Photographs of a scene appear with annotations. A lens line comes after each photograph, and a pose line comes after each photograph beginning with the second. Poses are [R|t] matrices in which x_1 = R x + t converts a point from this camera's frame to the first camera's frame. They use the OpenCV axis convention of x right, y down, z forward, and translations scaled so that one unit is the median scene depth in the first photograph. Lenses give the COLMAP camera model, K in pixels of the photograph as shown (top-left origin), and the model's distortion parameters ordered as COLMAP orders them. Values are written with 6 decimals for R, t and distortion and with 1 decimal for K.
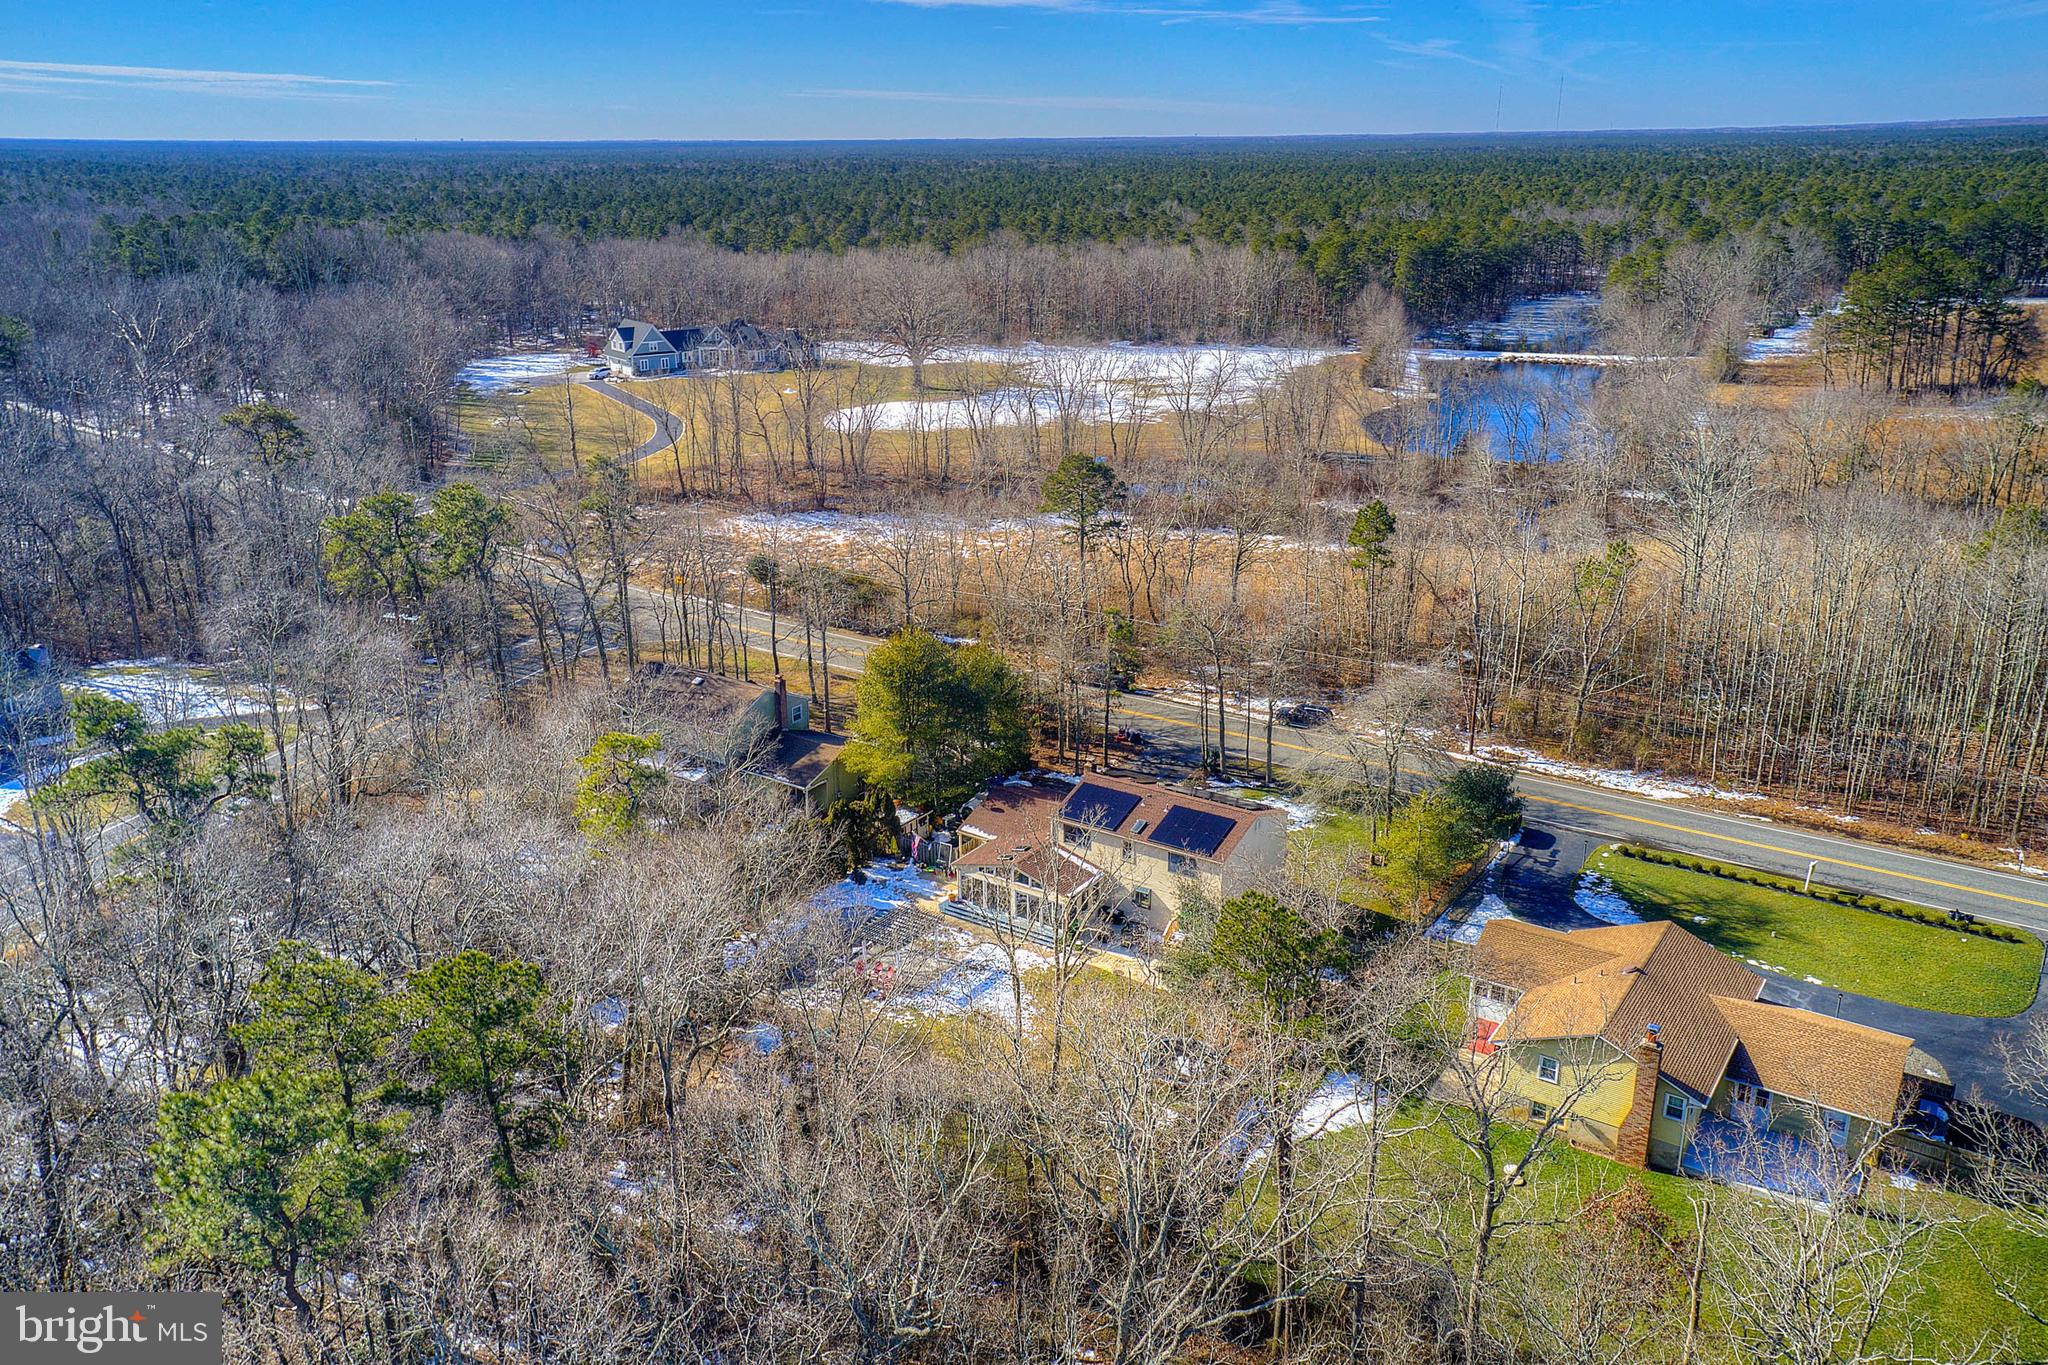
lens RADIAL K [[1602.3, 0, 992.4], [0, 1602.3, 680.4], [0, 0, 1]] dist [0.010584, 0.048897]
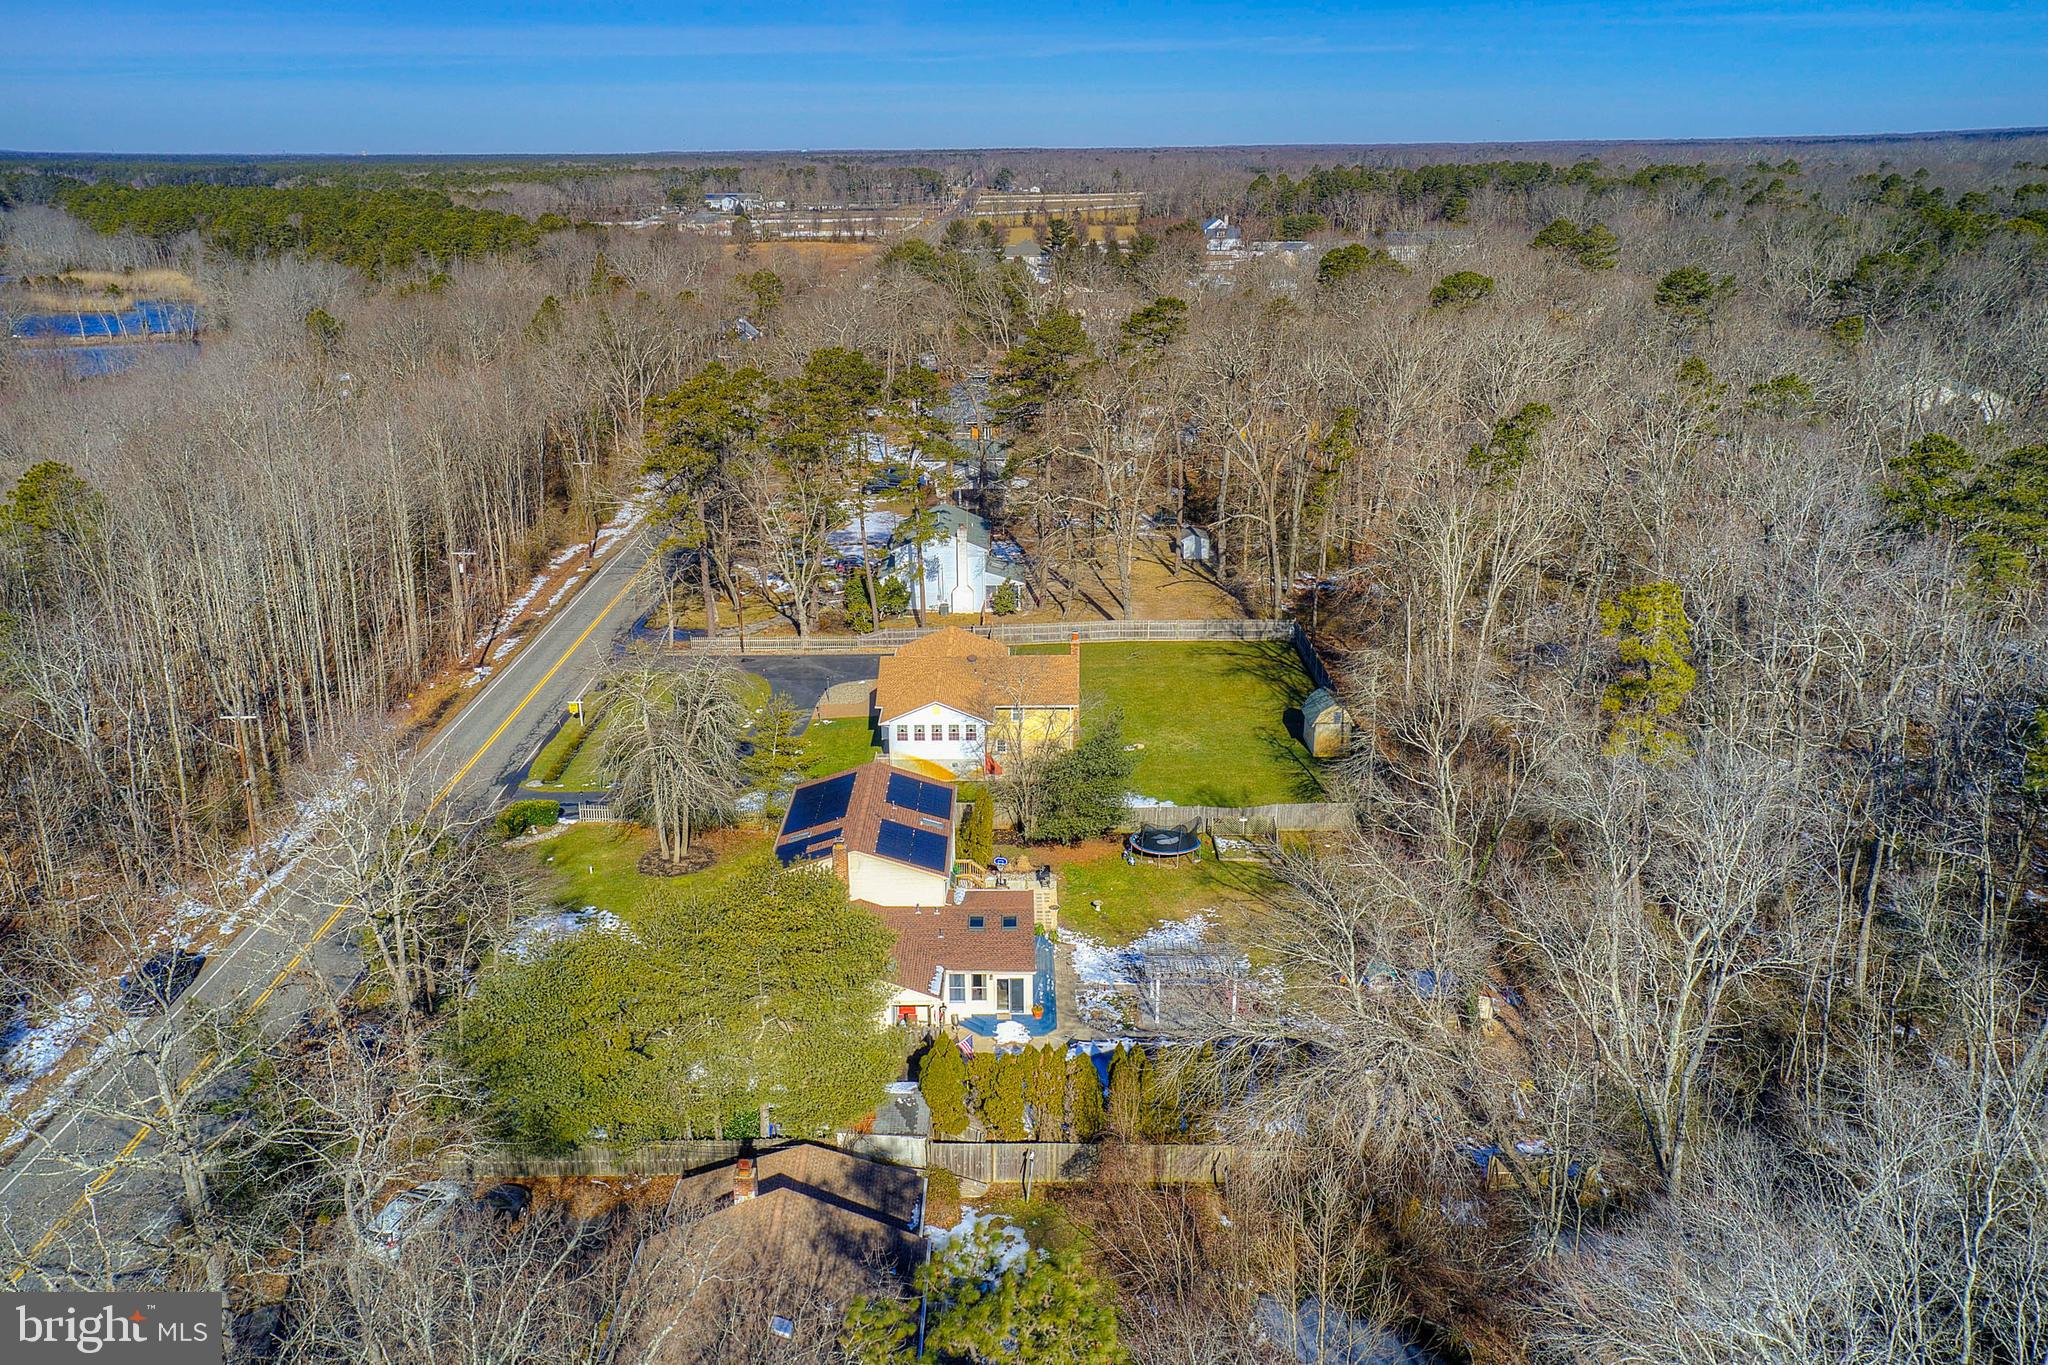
lens RADIAL K [[1577.8, 0, 1020.5], [0, 1577.8, 694.9], [0, 0, 1]] dist [0.012718, 0.005225]
pose [[-0.572586, -0.252301, 0.780057, -0.478509], [0.274397, 0.837619, 0.472335, -0.291847], [-0.772561, 0.484498, -0.410379, 1.050665]]
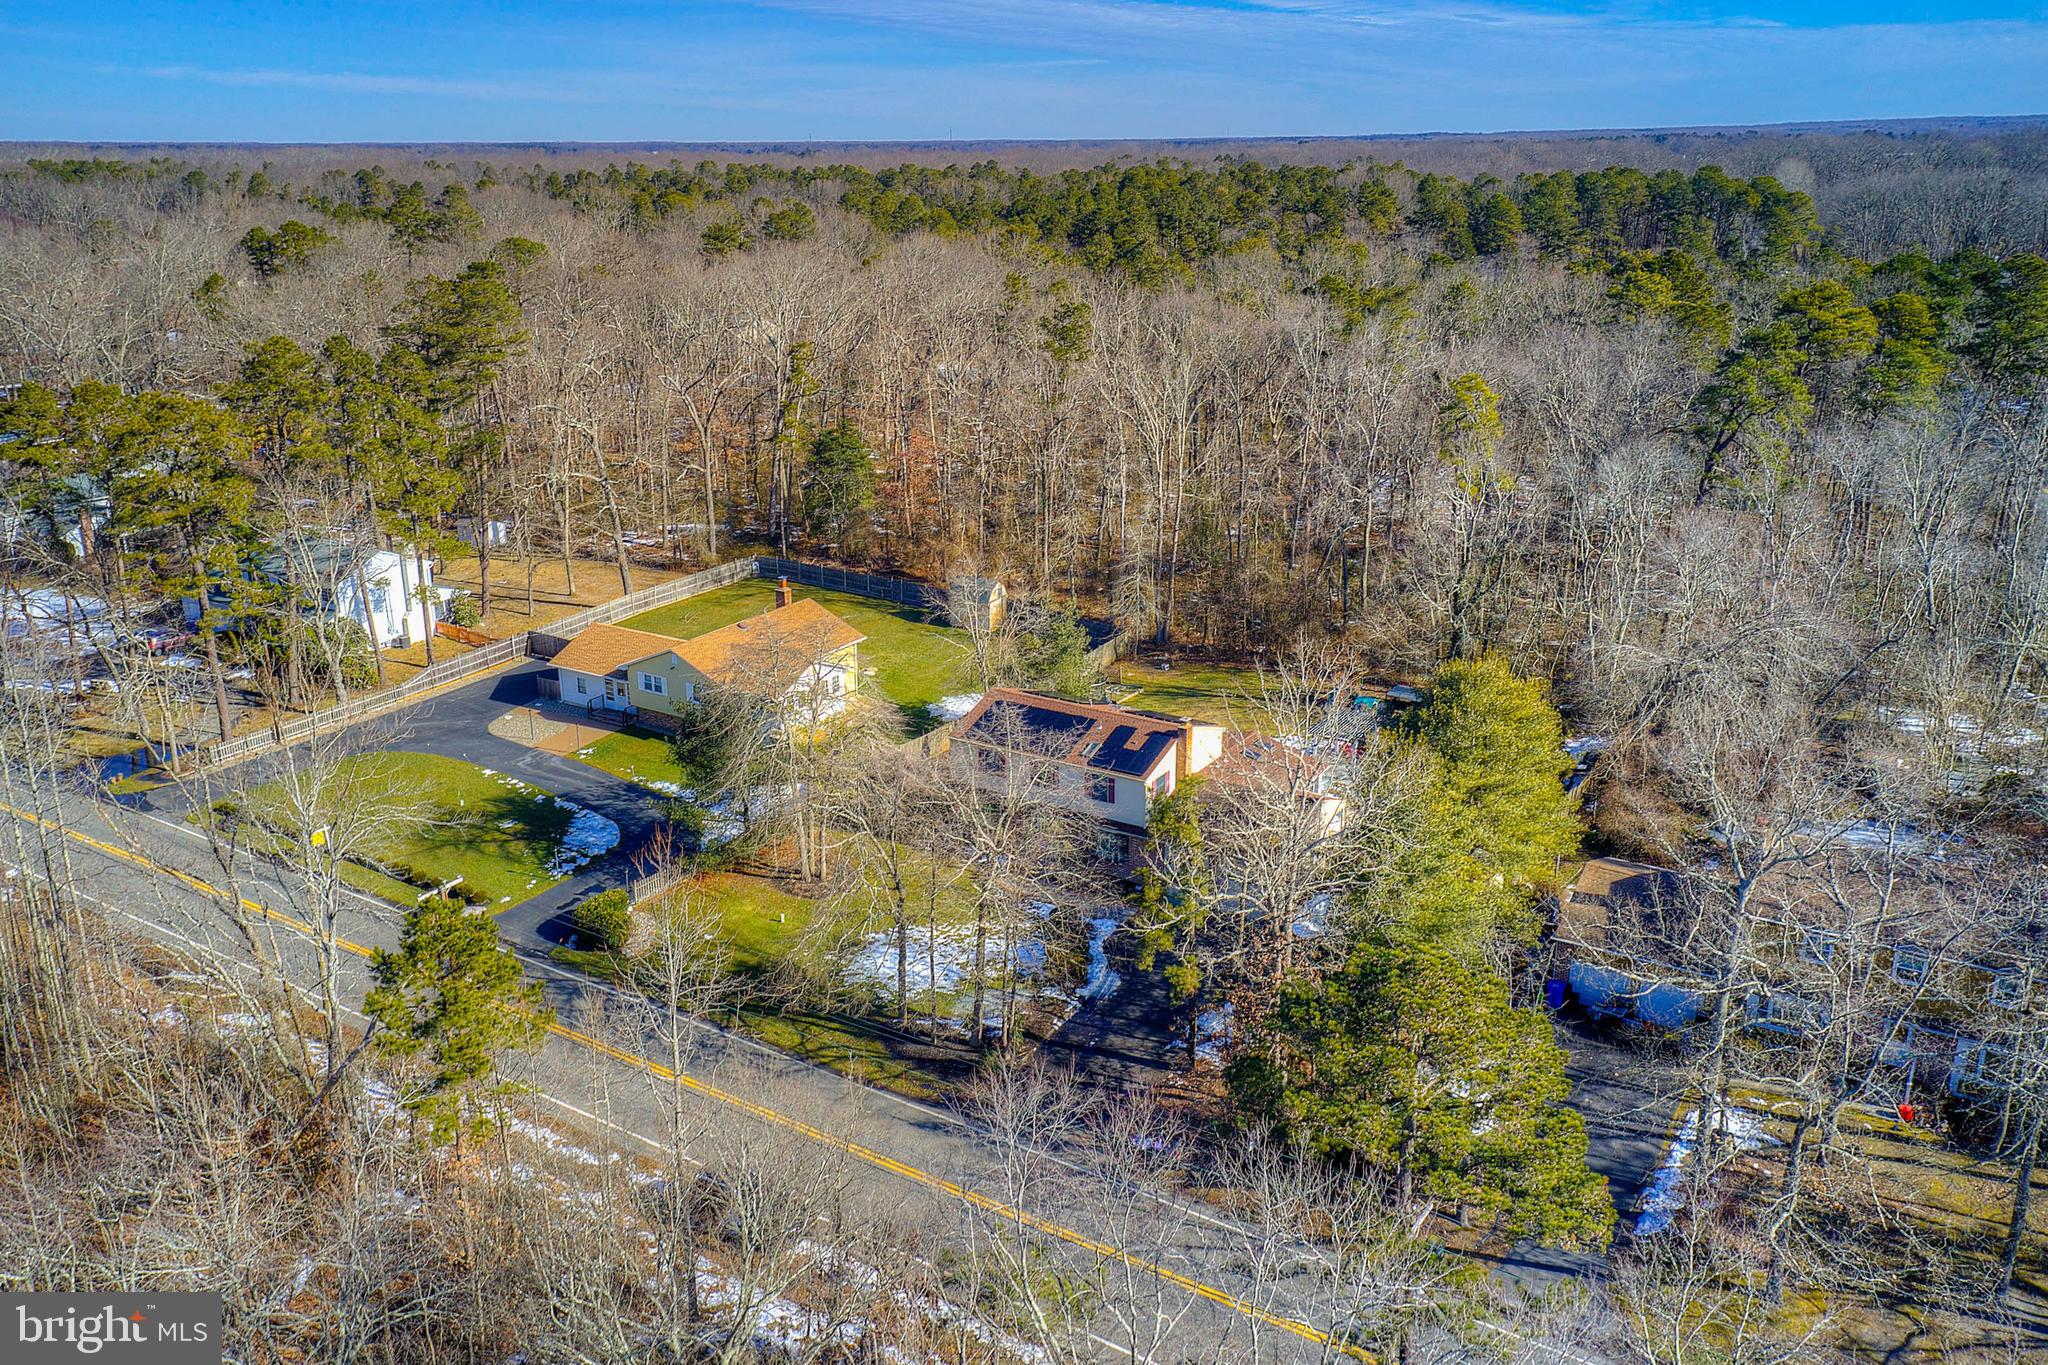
lens RADIAL K [[1607.7, 0, 994.1], [0, 1607.7, 682.1], [0, 0, 1]] dist [0.020404, 0.003030]
pose [[-0.999455, 0.031404, -0.010216, 0.142674], [0.018627, 0.791535, 0.610840, -0.392664], [0.027269, 0.610316, -0.791688, 1.406442]]
